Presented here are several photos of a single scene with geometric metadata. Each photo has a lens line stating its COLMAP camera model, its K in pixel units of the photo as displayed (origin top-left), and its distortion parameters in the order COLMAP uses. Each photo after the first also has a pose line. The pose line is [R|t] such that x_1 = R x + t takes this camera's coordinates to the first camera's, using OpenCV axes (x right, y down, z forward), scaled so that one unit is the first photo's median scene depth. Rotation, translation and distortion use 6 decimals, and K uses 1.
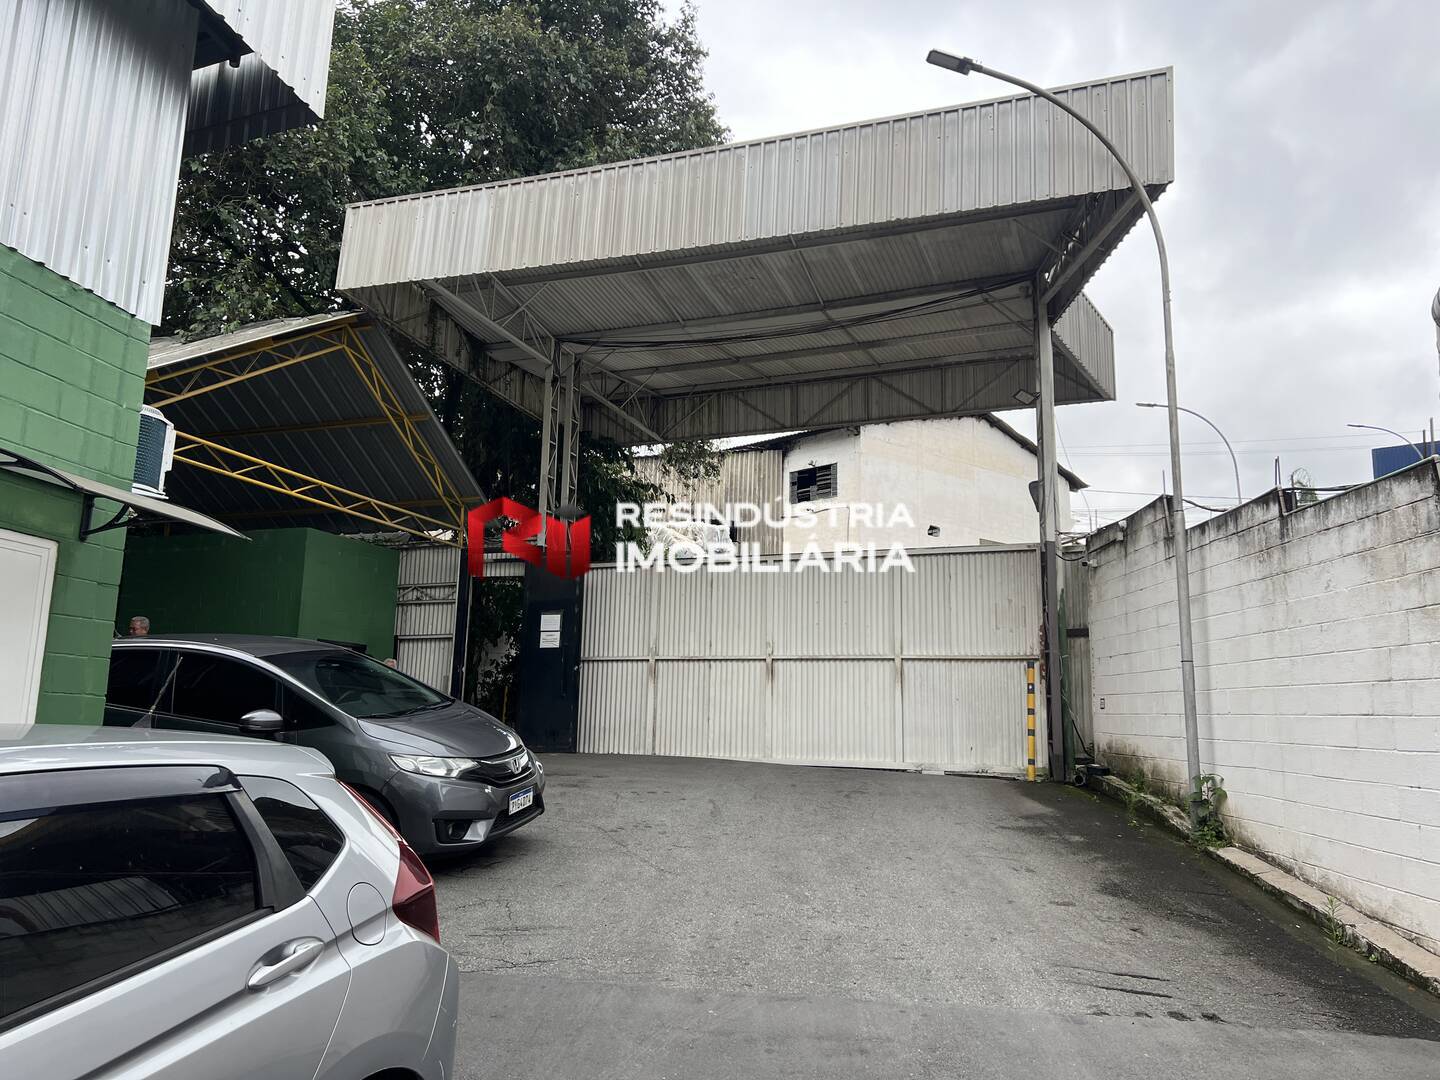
lens RADIAL K [[1081.4, 0, 724.1], [0, 1081.4, 540.4], [0, 0, 1]] dist [0.059259, -0.057858]
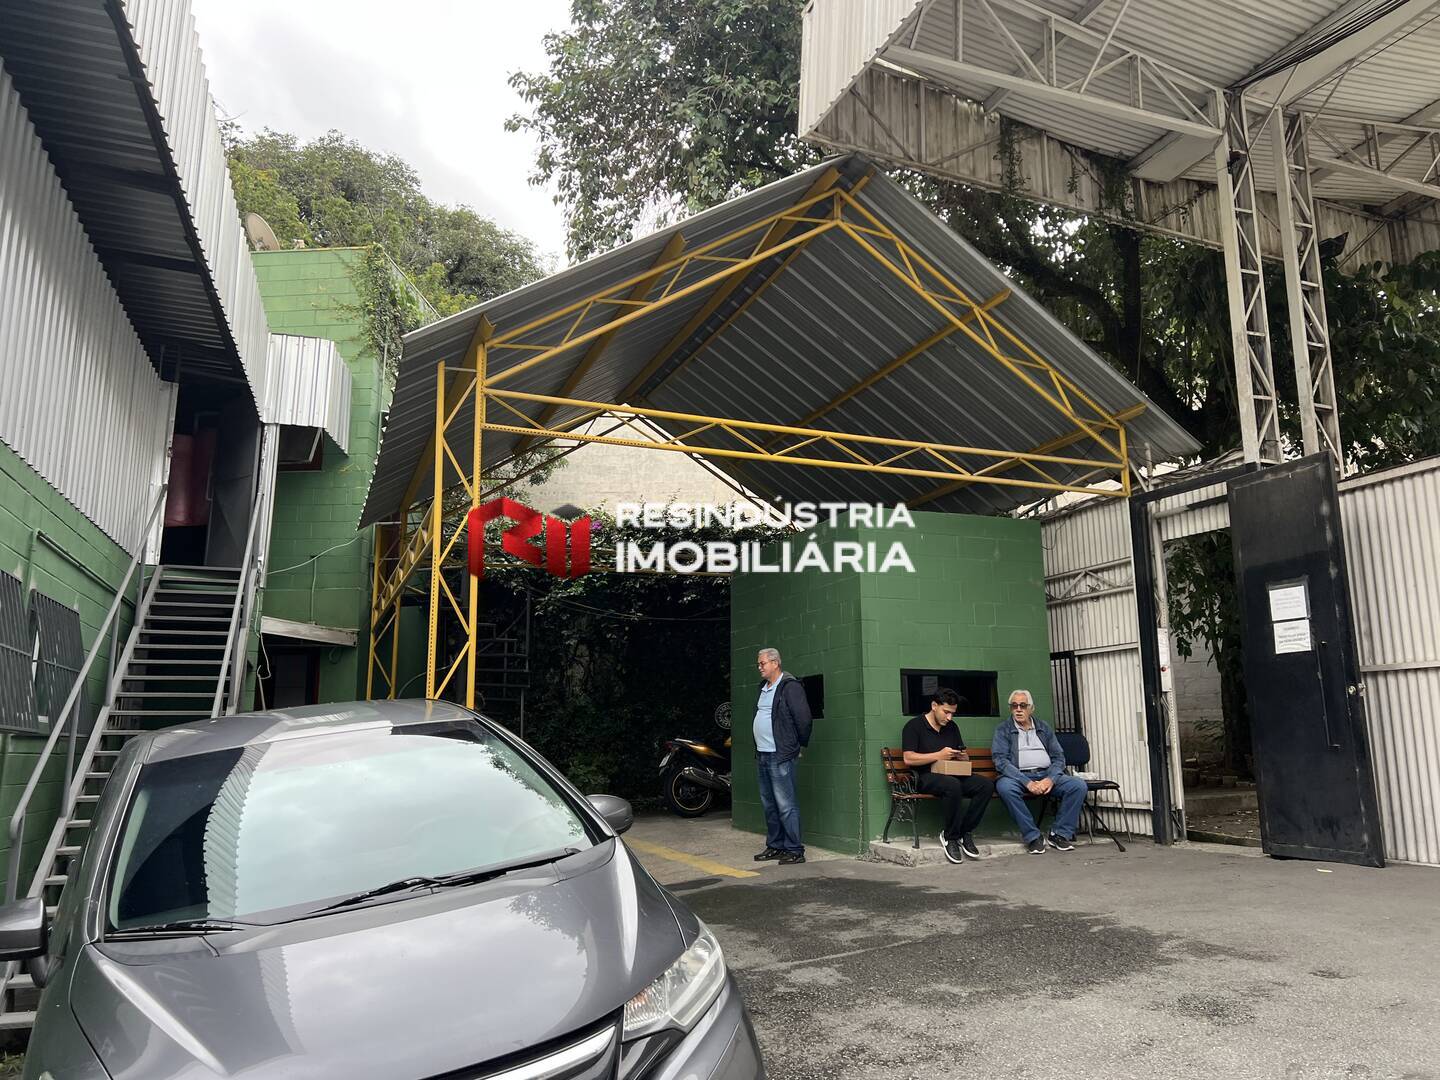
lens RADIAL K [[1081.4, 0, 724.1], [0, 1081.4, 540.4], [0, 0, 1]] dist [0.059259, -0.057858]
pose [[0.668181, -0.163518, -0.725807, 0.065586], [0.158025, 0.984481, -0.076317, 0.067360], [0.727023, -0.063703, 0.683652, 0.695919]]
